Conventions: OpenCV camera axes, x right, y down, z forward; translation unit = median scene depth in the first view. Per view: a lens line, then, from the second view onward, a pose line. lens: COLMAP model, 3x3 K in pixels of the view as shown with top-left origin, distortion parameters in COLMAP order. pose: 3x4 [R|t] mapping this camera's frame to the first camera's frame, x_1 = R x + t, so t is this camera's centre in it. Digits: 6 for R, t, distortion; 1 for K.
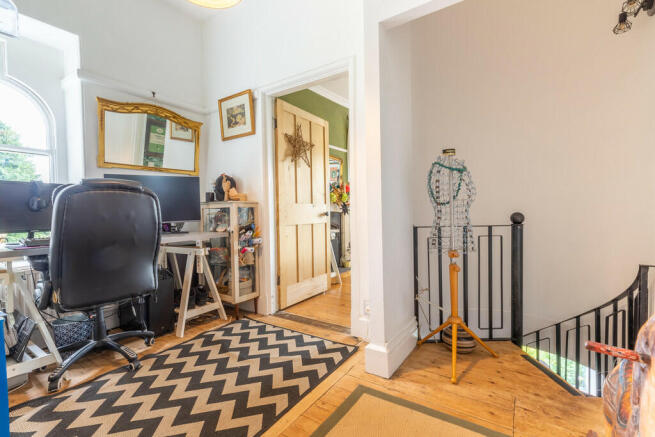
lens RADIAL K [[301.0, 0, 326.5], [0, 301.0, 217.4], [0, 0, 1]] dist [0.001080, -0.001051]
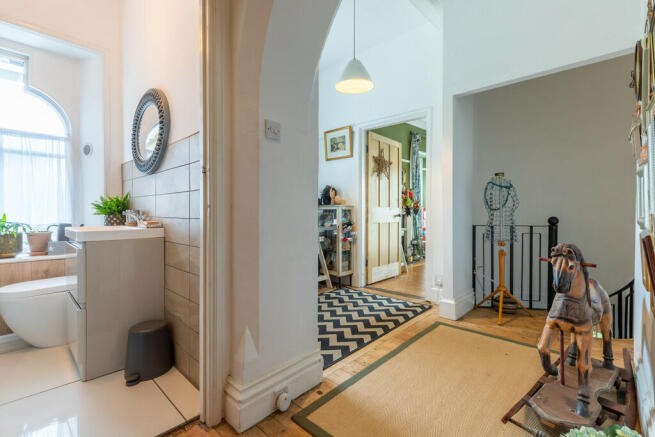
lens RADIAL K [[301.0, 0, 329.2], [0, 301.0, 215.6], [0, 0, 1]] dist [0.001080, -0.001051]
pose [[0.988925, 0.020650, -0.146972, -0.170166], [-0.022467, 0.999690, -0.010718, 0.015482], [0.146705, 0.013901, 0.989083, -0.496628]]
